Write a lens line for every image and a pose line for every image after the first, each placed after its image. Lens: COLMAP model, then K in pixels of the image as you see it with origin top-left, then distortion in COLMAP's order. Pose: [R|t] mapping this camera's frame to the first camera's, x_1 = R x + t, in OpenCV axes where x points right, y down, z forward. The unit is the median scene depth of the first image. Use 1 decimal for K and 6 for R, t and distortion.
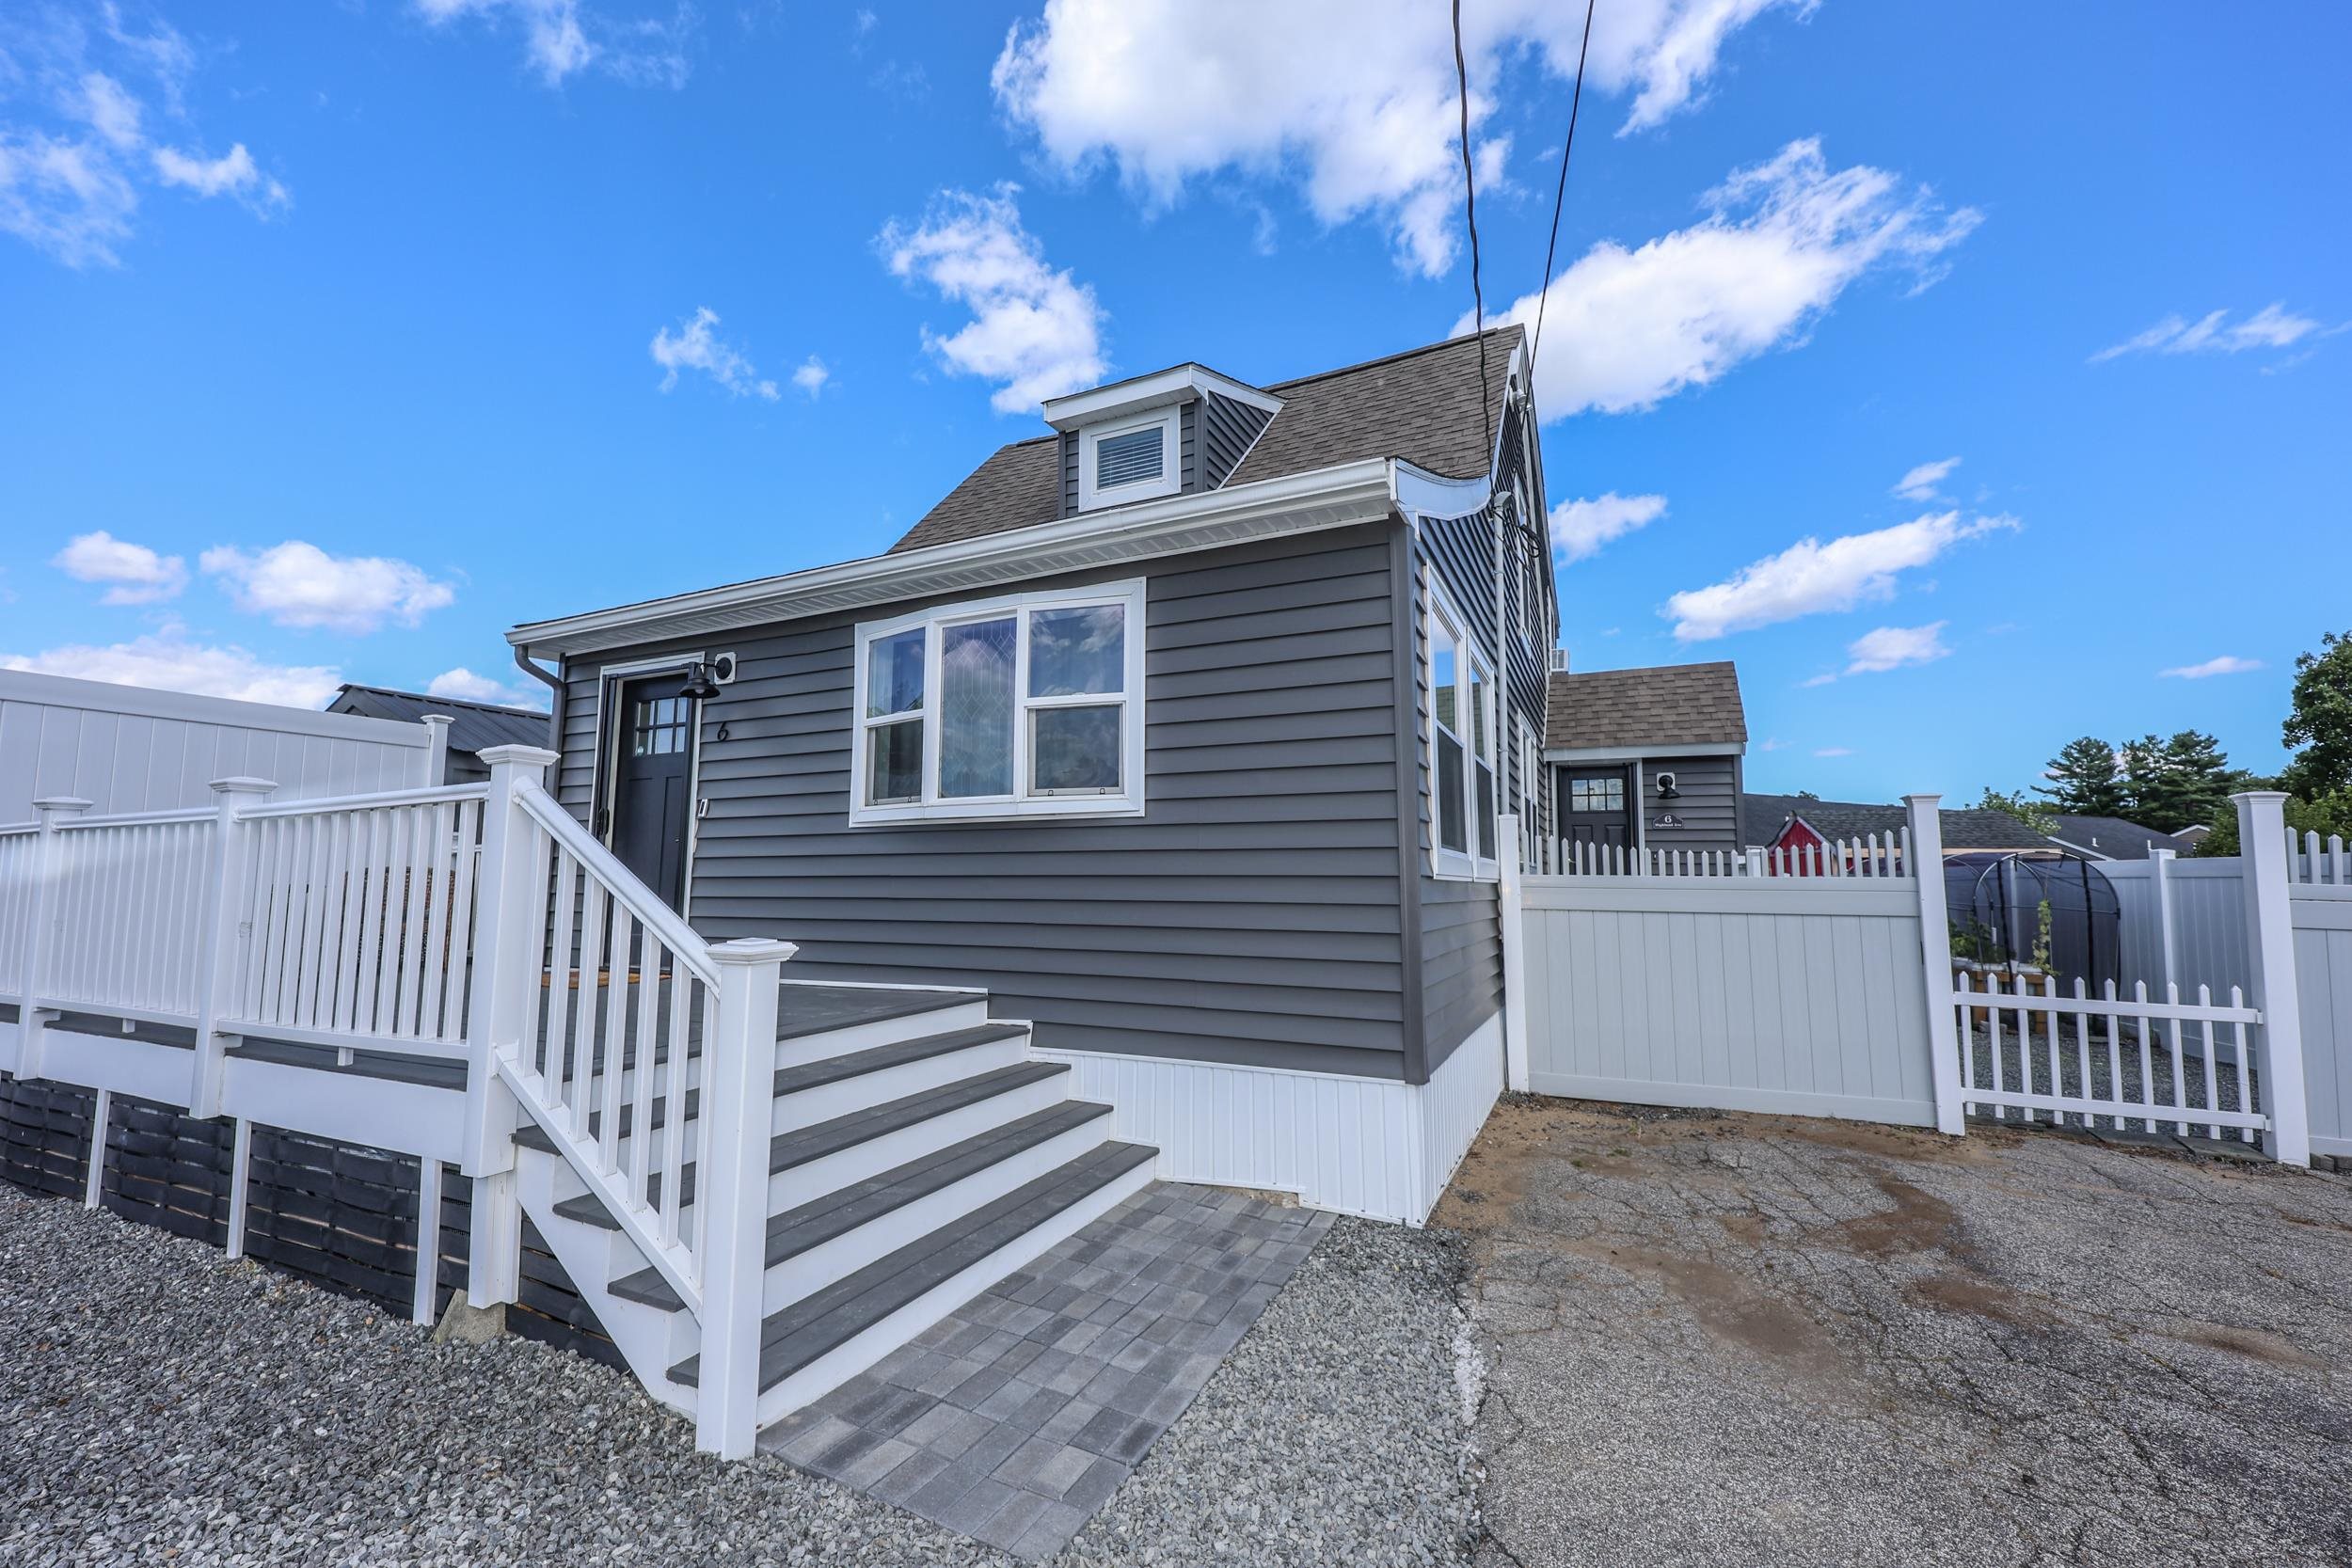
lens RADIAL K [[911.8, 0, 1145.8], [0, 911.8, 793.6], [0, 0, 1]] dist [0.006803, 0.000840]
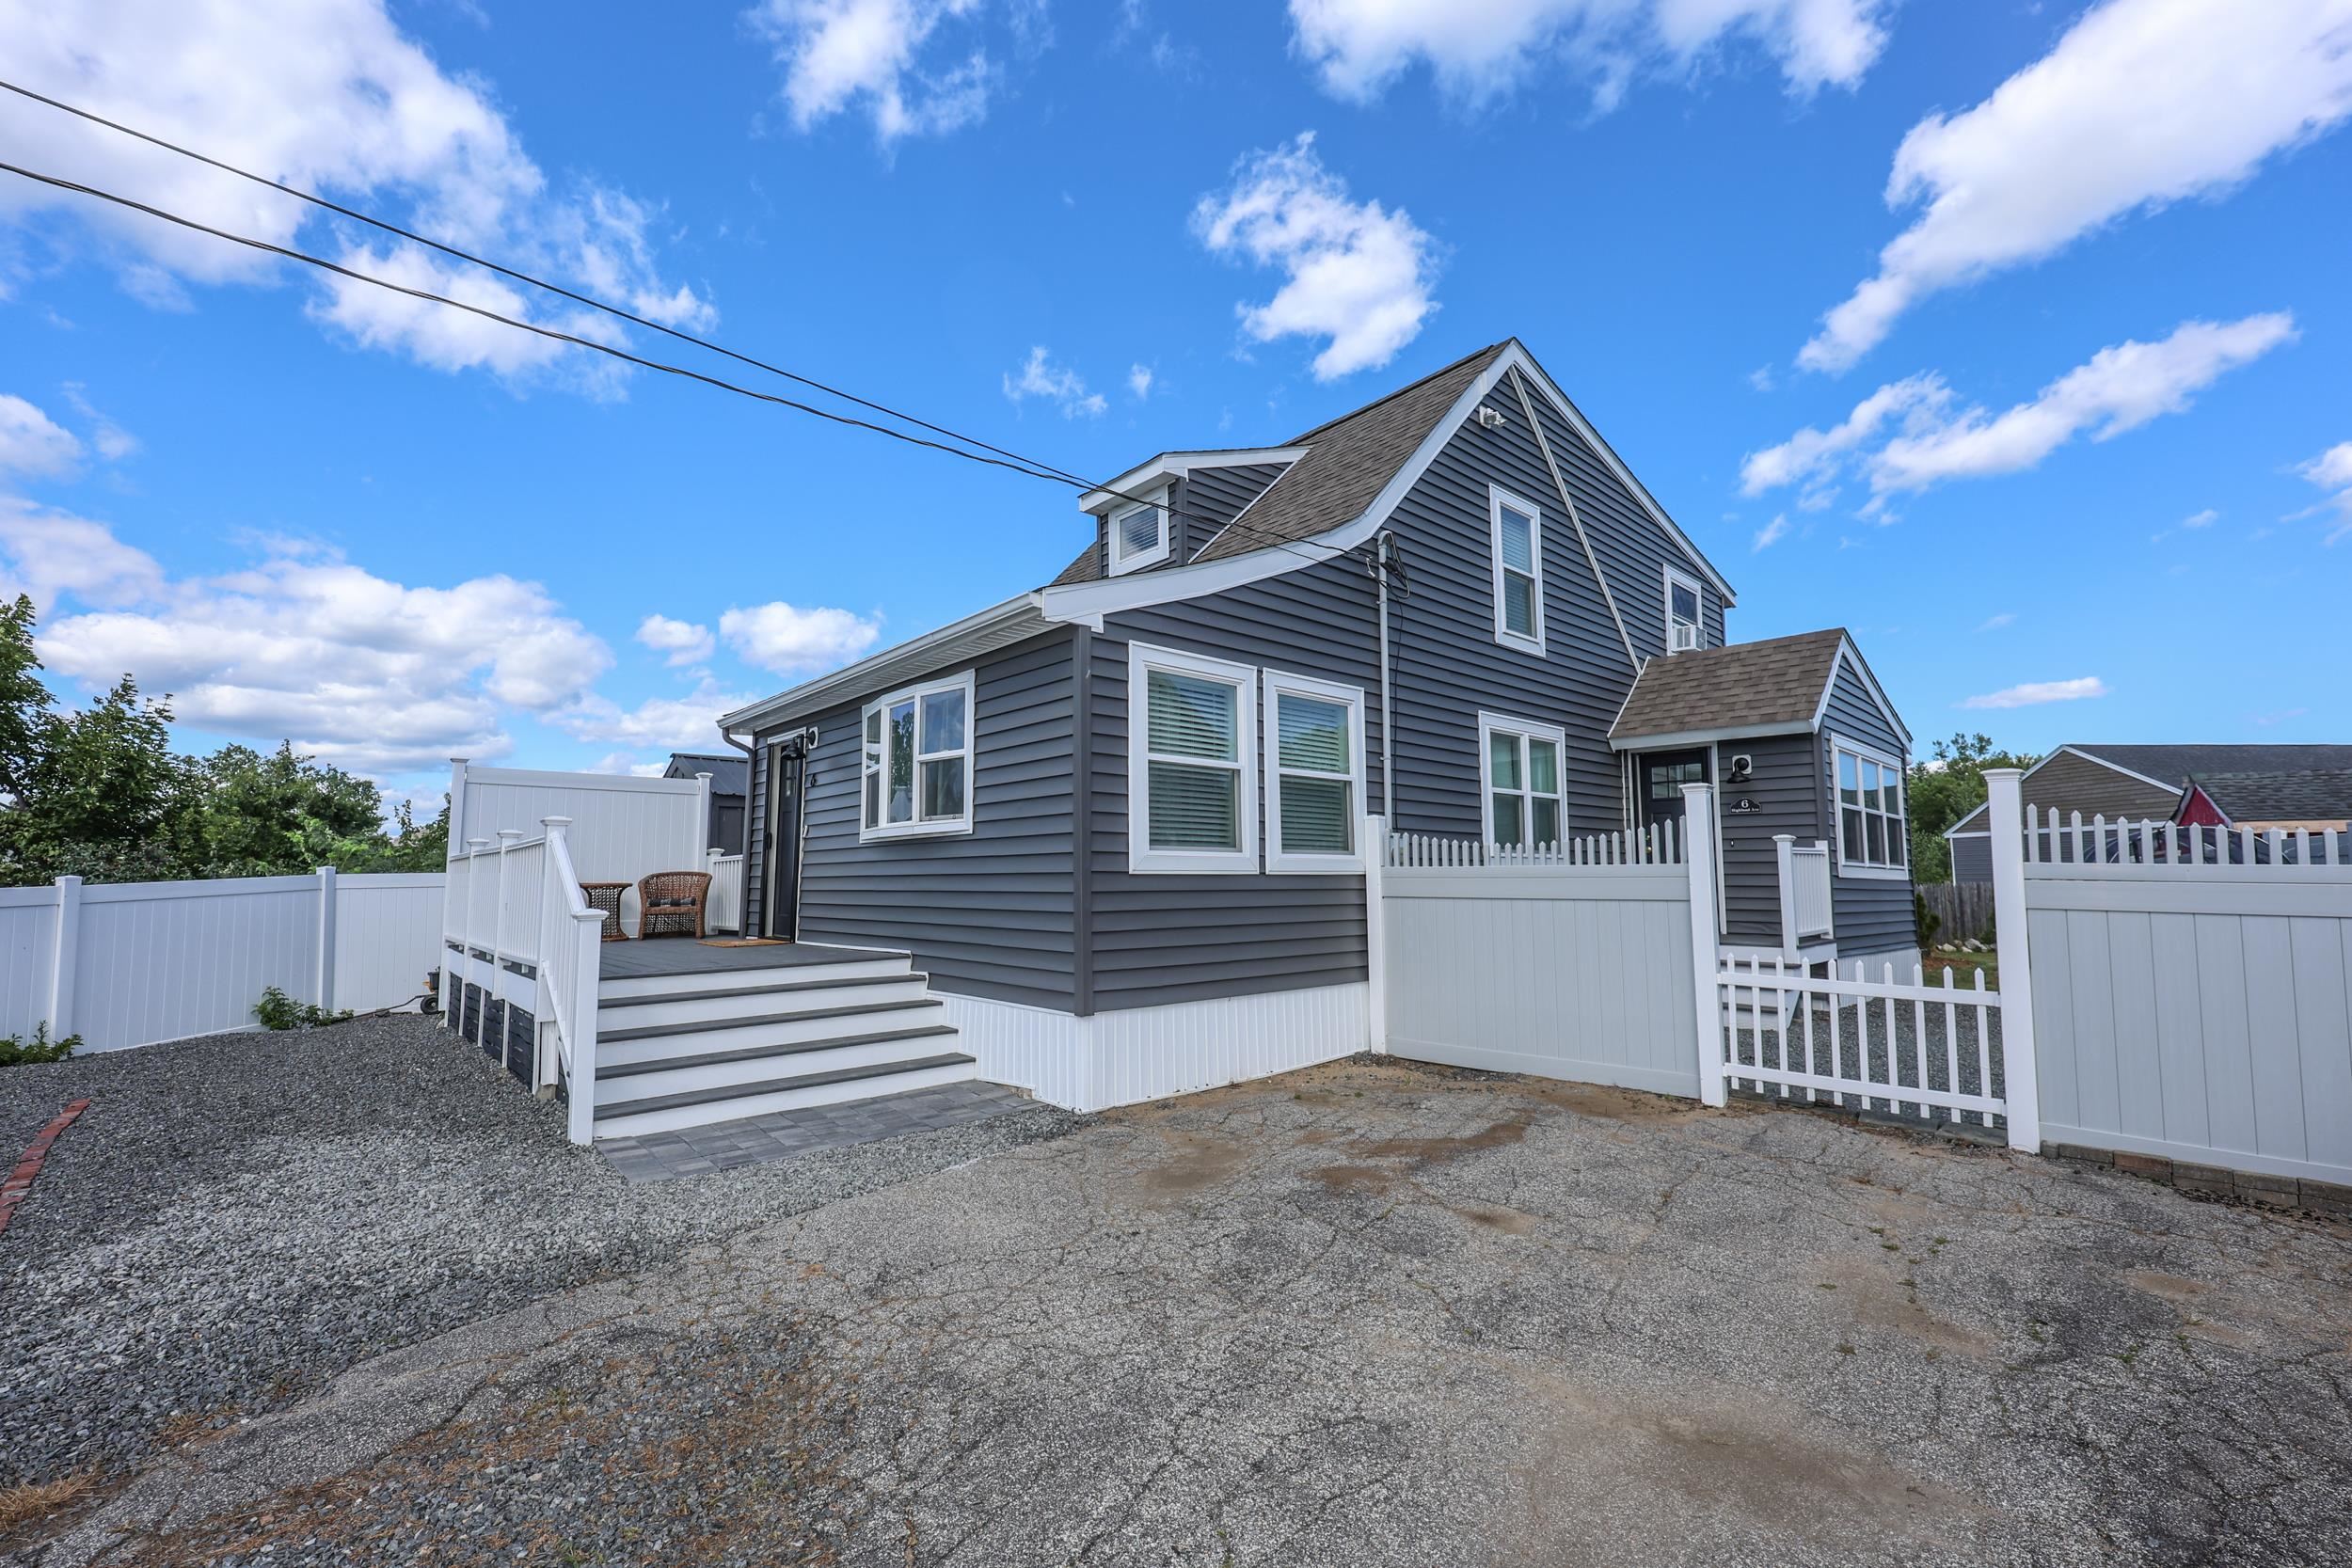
lens RADIAL K [[939.1, 0, 1204.8], [0, 939.1, 782.0], [0, 0, 1]] dist [-0.000168, 0.003562]
pose [[0.933598, -0.045392, -0.355435, 0.866735], [0.045203, 0.998939, -0.008840, -0.026801], [0.355459, -0.007813, 0.934659, -0.272533]]
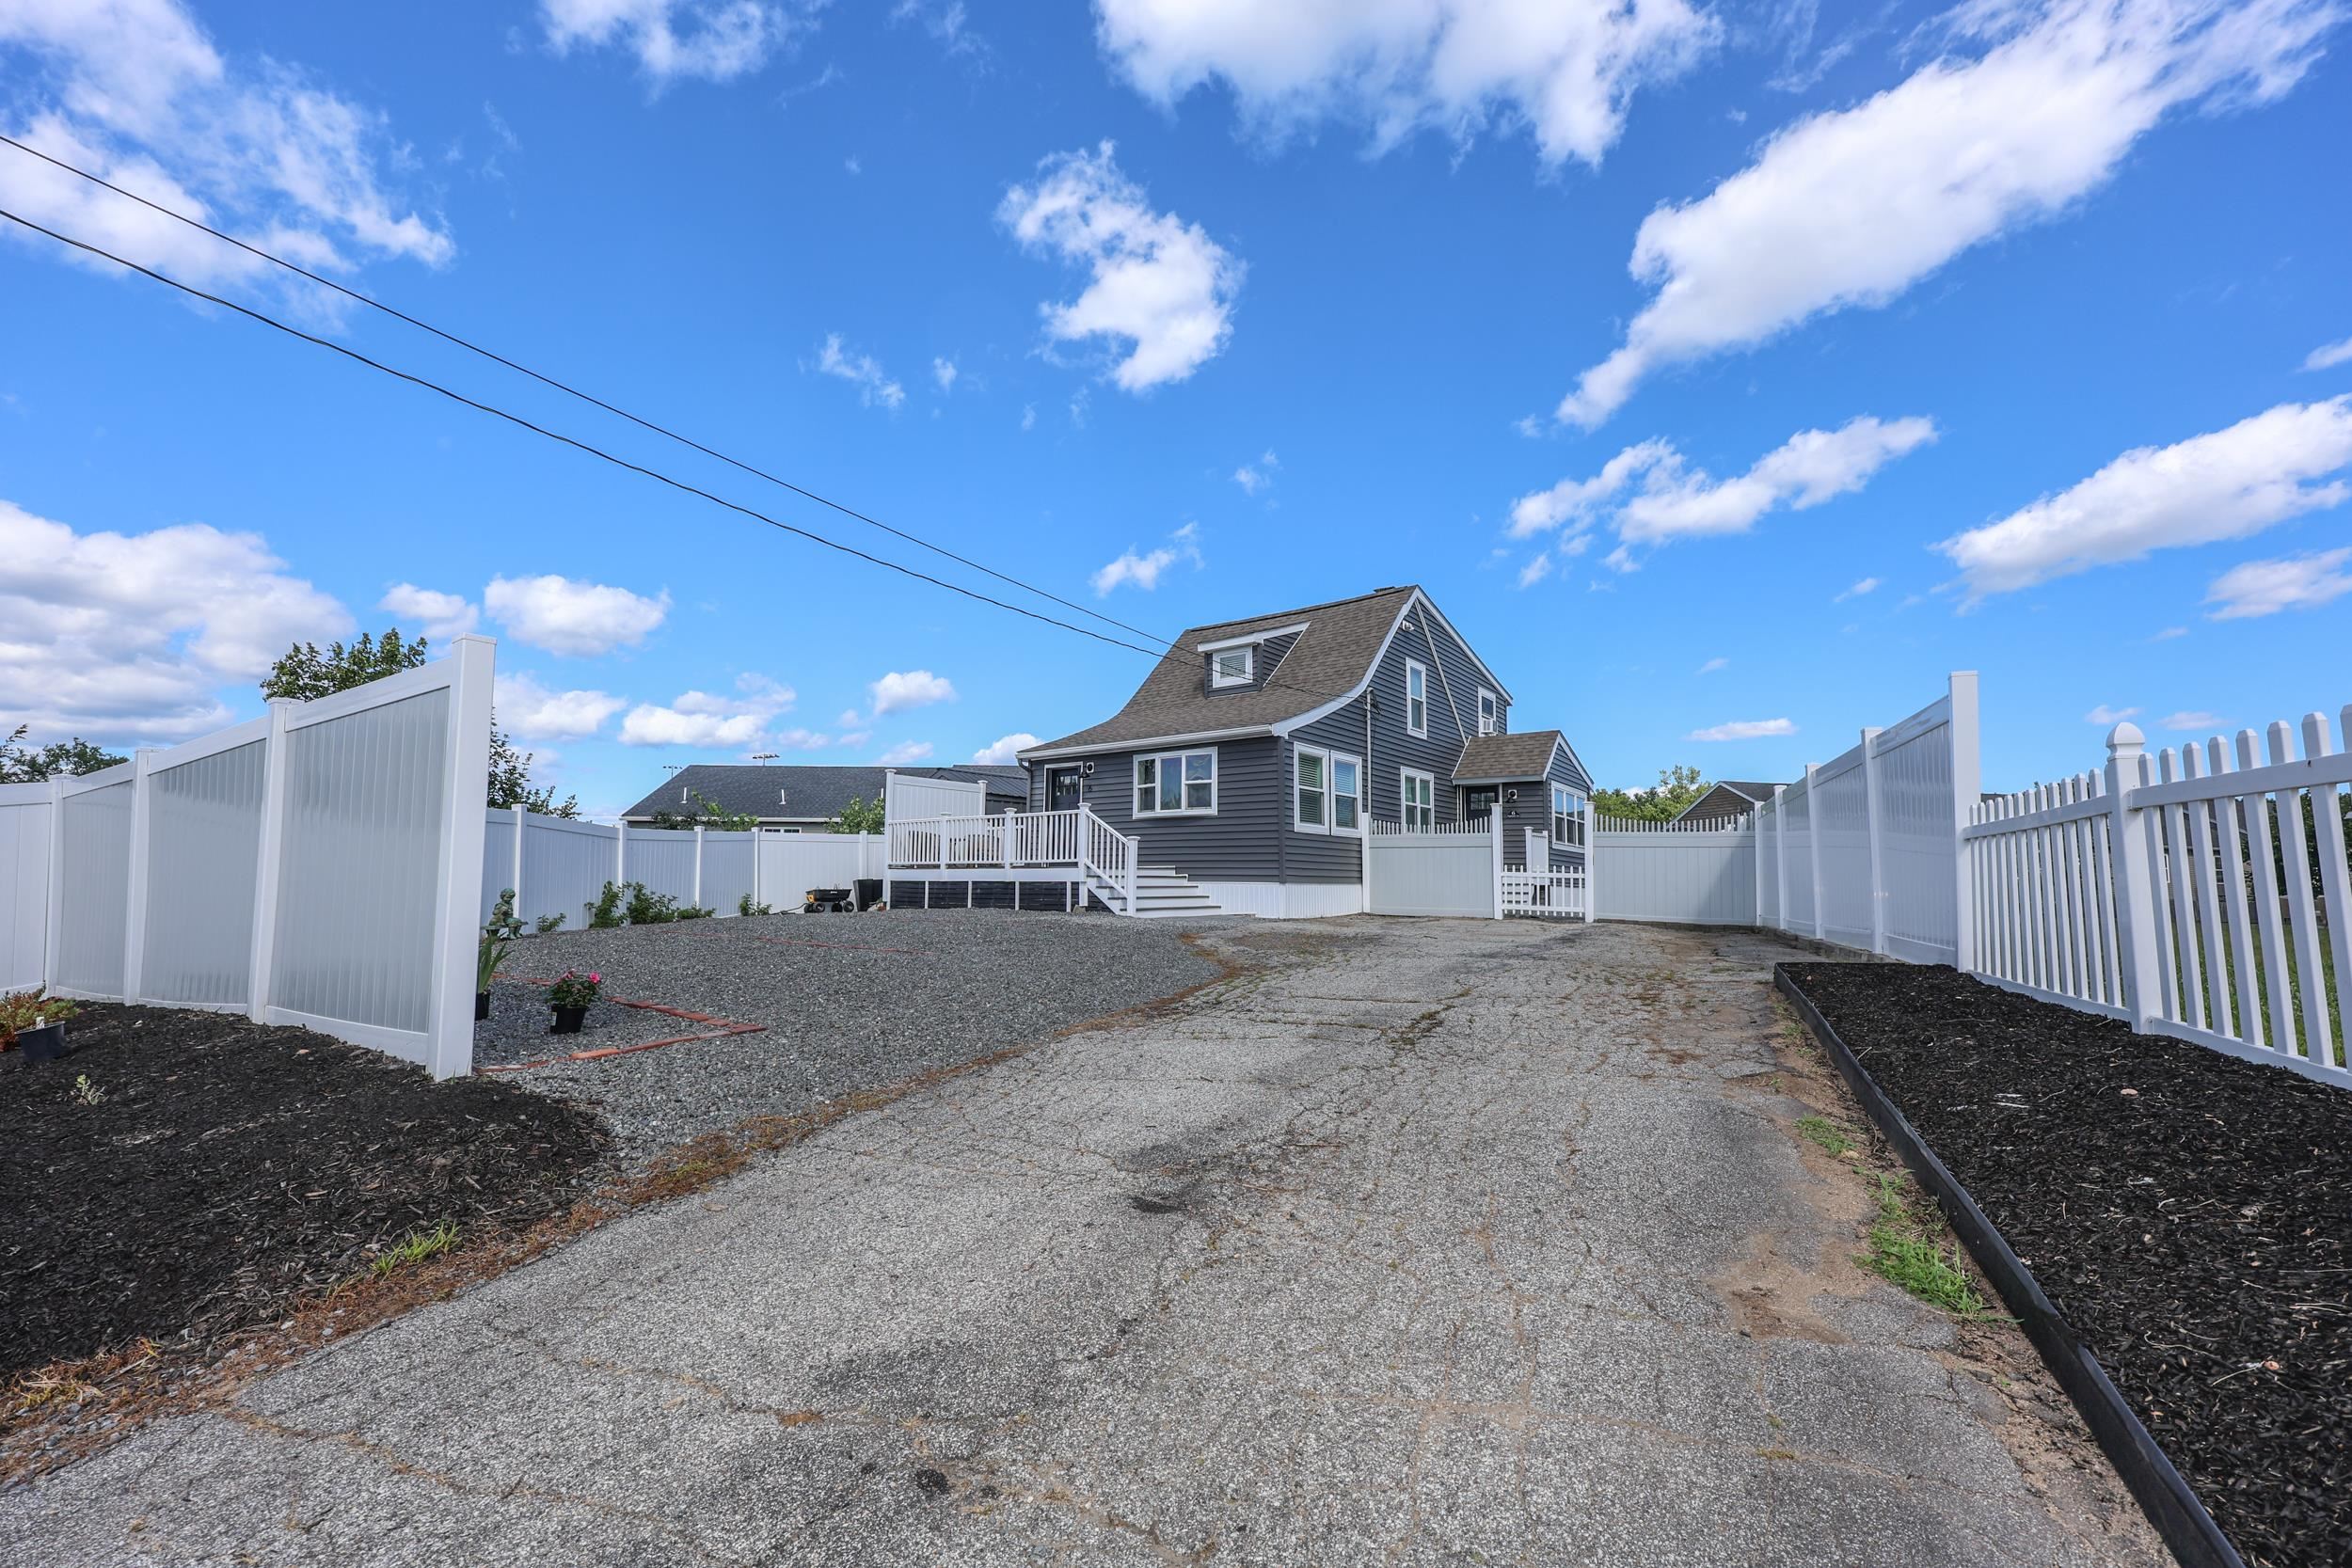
lens RADIAL K [[939.1, 0, 1157.3], [0, 939.1, 803.7], [0, 0, 1]] dist [-0.000168, 0.003562]
pose [[0.981099, -0.013436, -0.193038, 0.458890], [0.016299, 0.999779, 0.013248, -0.069503], [0.192817, -0.016144, 0.981102, -2.538526]]
